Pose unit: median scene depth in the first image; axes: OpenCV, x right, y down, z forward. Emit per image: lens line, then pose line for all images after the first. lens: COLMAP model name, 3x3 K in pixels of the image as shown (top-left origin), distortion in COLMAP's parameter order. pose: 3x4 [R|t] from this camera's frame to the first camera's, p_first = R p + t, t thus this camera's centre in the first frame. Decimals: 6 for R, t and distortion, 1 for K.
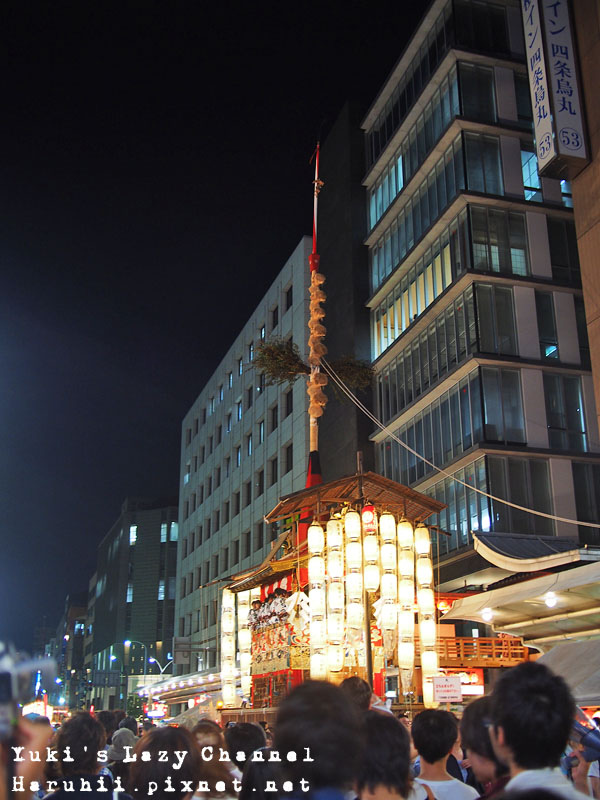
lens RADIAL K [[930.5, 0, 300.0], [0, 930.5, 400.0], [0, 0, 1]] dist [-0.025879, -0.012441]
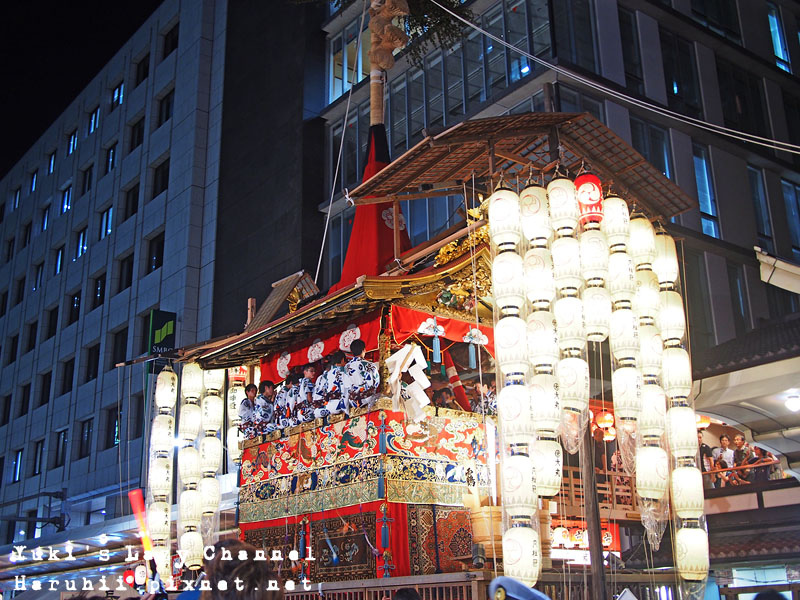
lens RADIAL K [[943.7, 0, 400.0], [0, 943.7, 300.0], [0, 0, 1]] dist [-0.001046, -0.007182]
pose [[0.932901, 0.100551, 0.345811, -0.159125], [-0.103141, 0.994606, -0.010956, 0.166021], [-0.345048, -0.025446, 0.938240, 0.471805]]
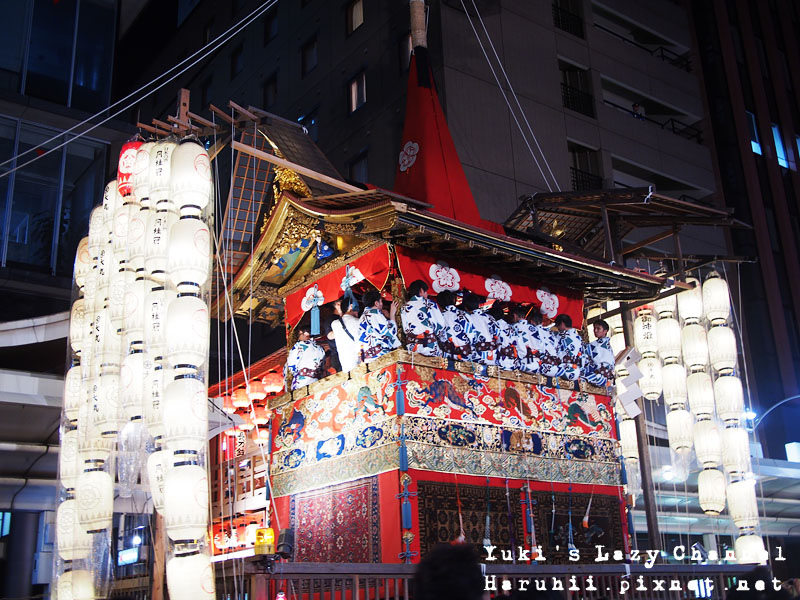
lens RADIAL K [[930.5, 0, 400.0], [0, 930.5, 300.0], [0, 0, 1]] dist [-0.025879, -0.012441]
pose [[-0.331706, 0.324520, 0.885809, -0.375728], [-0.275383, 0.864766, -0.419933, 0.382469], [-0.902294, -0.383231, -0.197481, 1.076174]]
